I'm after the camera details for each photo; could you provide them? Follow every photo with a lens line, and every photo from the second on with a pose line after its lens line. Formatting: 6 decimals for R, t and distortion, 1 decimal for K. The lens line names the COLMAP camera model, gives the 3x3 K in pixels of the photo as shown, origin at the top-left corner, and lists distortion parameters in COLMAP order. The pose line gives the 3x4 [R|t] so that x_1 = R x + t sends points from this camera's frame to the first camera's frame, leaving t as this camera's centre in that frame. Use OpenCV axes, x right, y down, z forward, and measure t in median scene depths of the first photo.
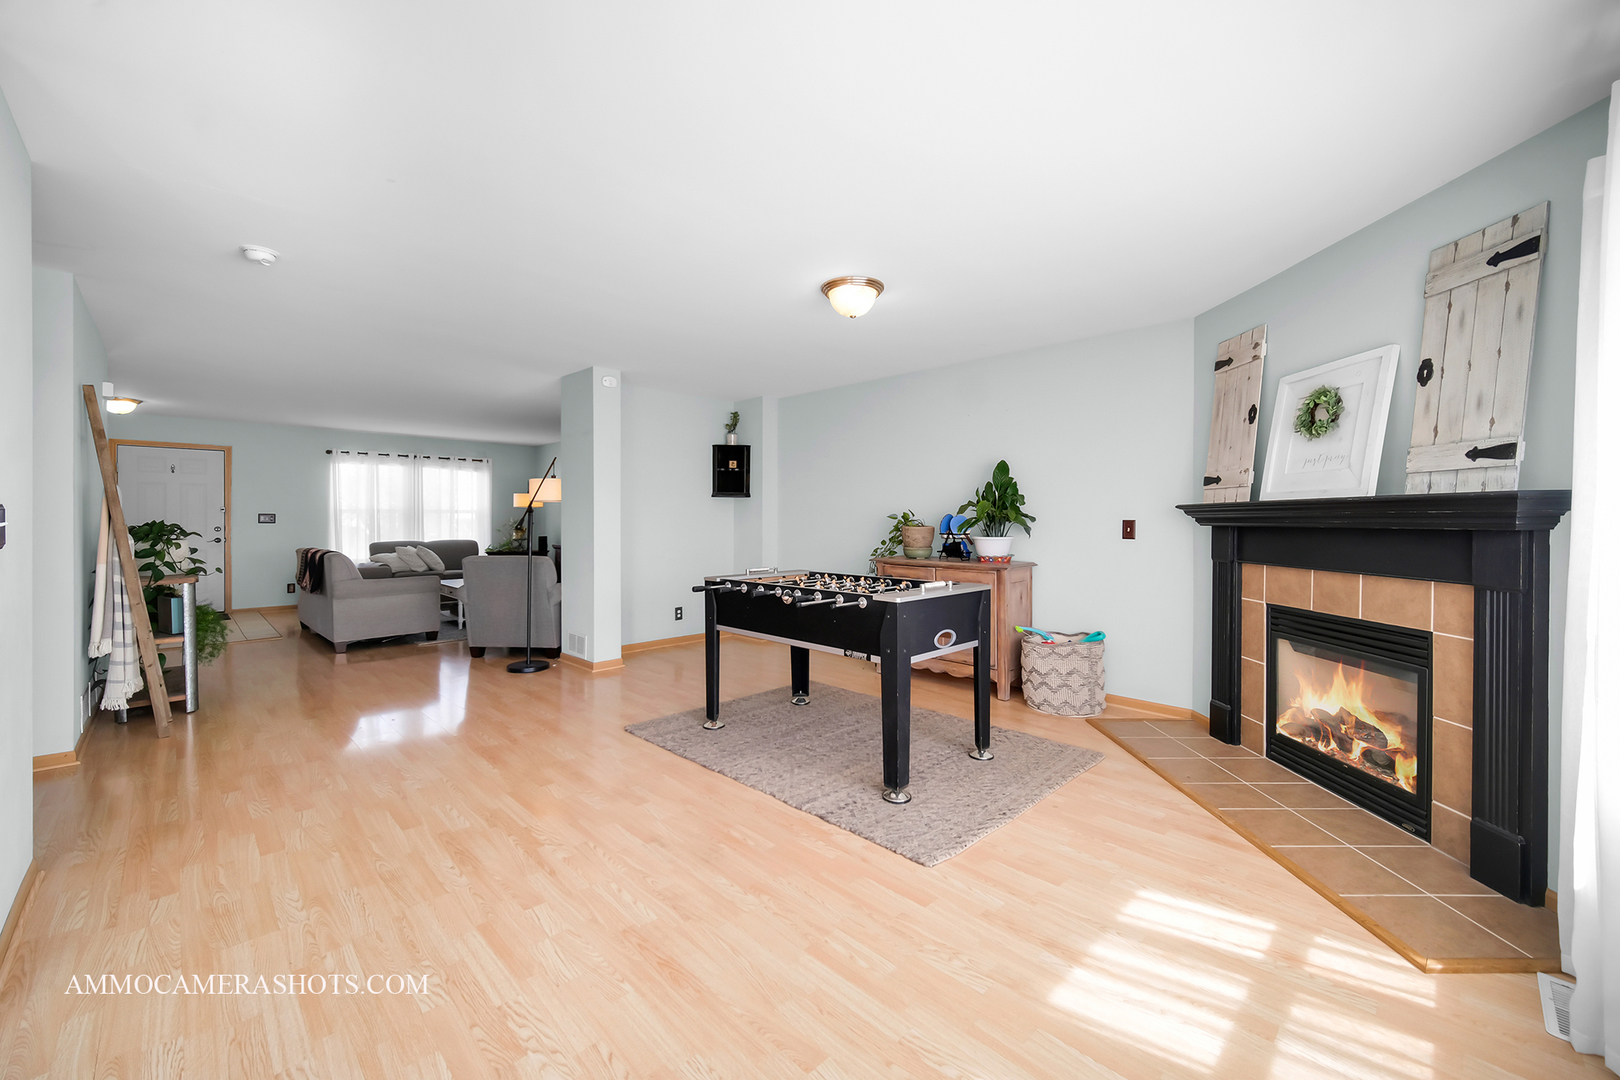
lens RADIAL K [[653.1, 0, 813.7], [0, 653.1, 524.4], [0, 0, 1]] dist [0.001308, -0.000152]
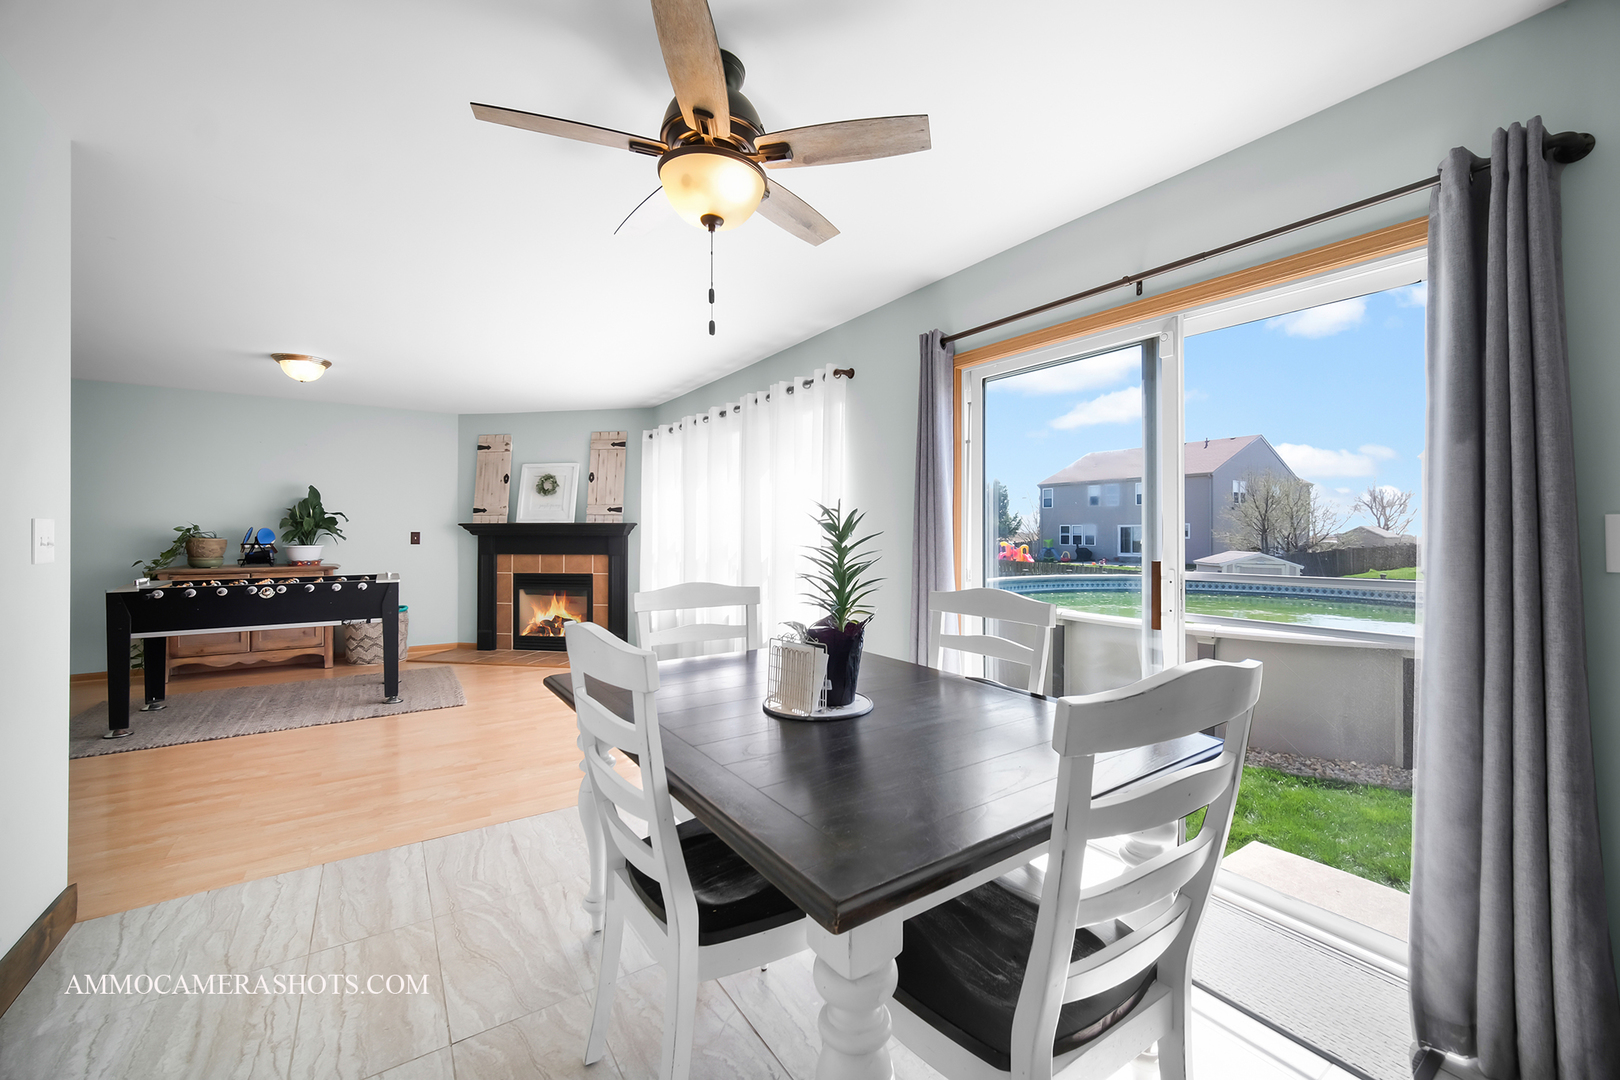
lens RADIAL K [[653.1, 0, 814.8], [0, 653.1, 528.2], [0, 0, 1]] dist [0.001308, -0.000152]
pose [[0.207373, 0.003227, 0.978257, -1.077492], [0.005652, 0.999974, -0.004496, -0.004429], [-0.978246, 0.006461, 0.207349, -0.325420]]
